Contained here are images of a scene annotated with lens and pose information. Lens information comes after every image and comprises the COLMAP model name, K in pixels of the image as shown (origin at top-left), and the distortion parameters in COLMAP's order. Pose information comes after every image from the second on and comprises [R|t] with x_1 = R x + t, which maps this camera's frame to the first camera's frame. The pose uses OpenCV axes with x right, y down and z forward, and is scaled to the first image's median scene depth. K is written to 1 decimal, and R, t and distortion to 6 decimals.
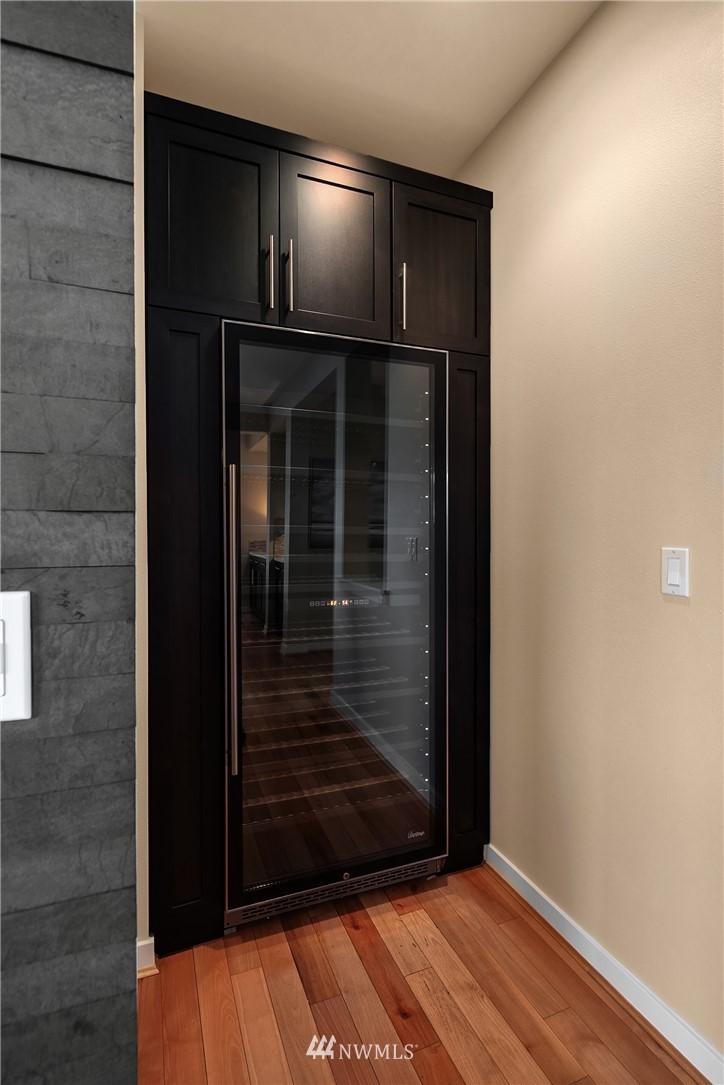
lens RADIAL K [[525.6, 0, 360.2], [0, 525.6, 540.6], [0, 0, 1]] dist [0.001795, -0.000389]
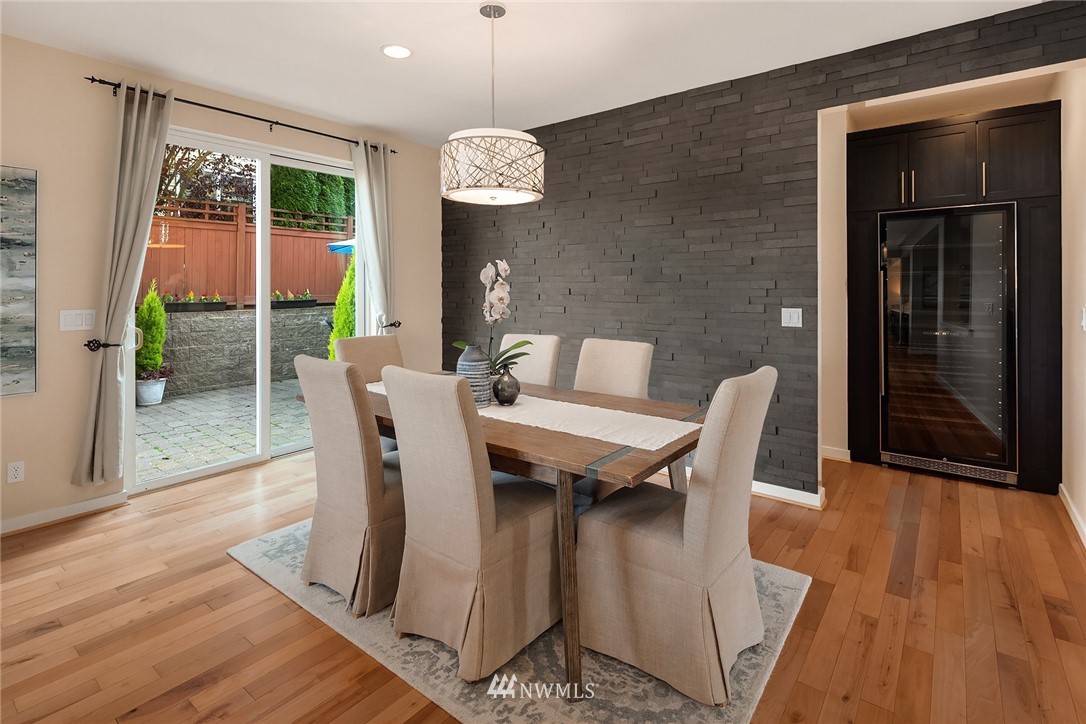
lens RADIAL K [[526.1, 0, 546.8], [0, 526.1, 287.0], [0, 0, 1]] dist [0.001795, -0.000389]
pose [[0.519180, -0.018970, -0.854454, 0.967821], [0.004840, 0.999803, -0.019256, -0.038014], [0.854651, 0.005862, 0.519170, -1.493587]]
